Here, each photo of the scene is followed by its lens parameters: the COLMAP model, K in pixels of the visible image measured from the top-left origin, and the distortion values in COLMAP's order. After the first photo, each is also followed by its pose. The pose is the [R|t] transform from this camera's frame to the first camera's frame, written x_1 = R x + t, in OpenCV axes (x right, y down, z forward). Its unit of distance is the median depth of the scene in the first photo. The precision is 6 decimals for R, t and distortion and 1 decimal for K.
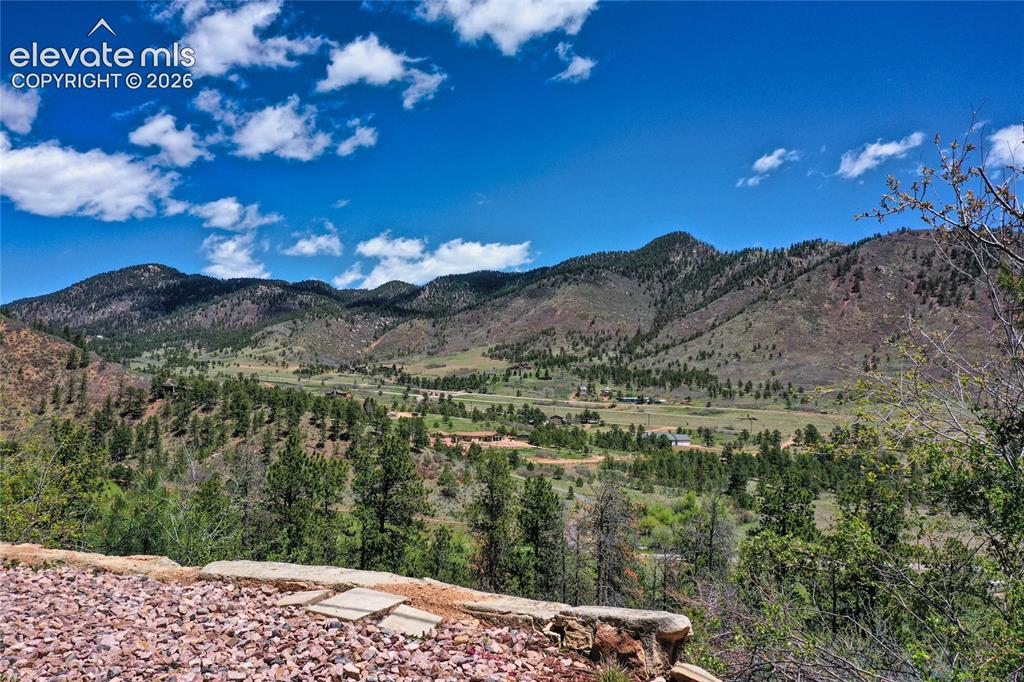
lens RADIAL K [[813.7, 0, 508.6], [0, 813.7, 337.8], [0, 0, 1]] dist [-0.000535, -0.000033]
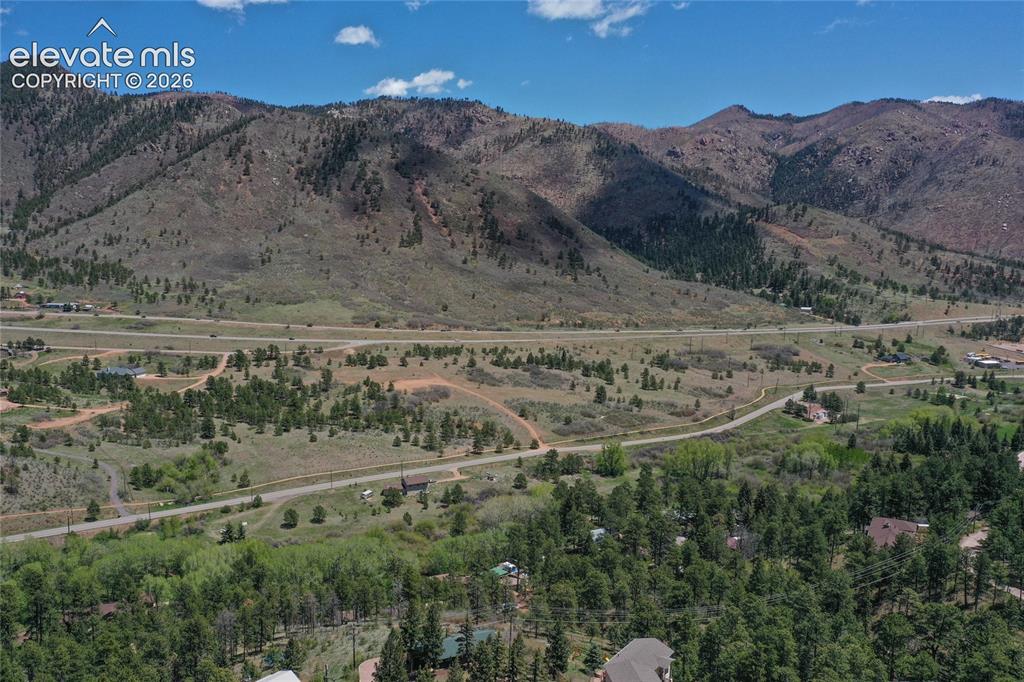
lens RADIAL K [[864.9, 0, 481.7], [0, 864.9, 342.9], [0, 0, 1]] dist [0.001331, -0.001163]
pose [[0.770554, -0.111817, 0.627489, -0.095236], [-0.041063, 0.973737, 0.223942, -0.109152], [-0.636050, -0.198326, 0.745726, -0.136777]]
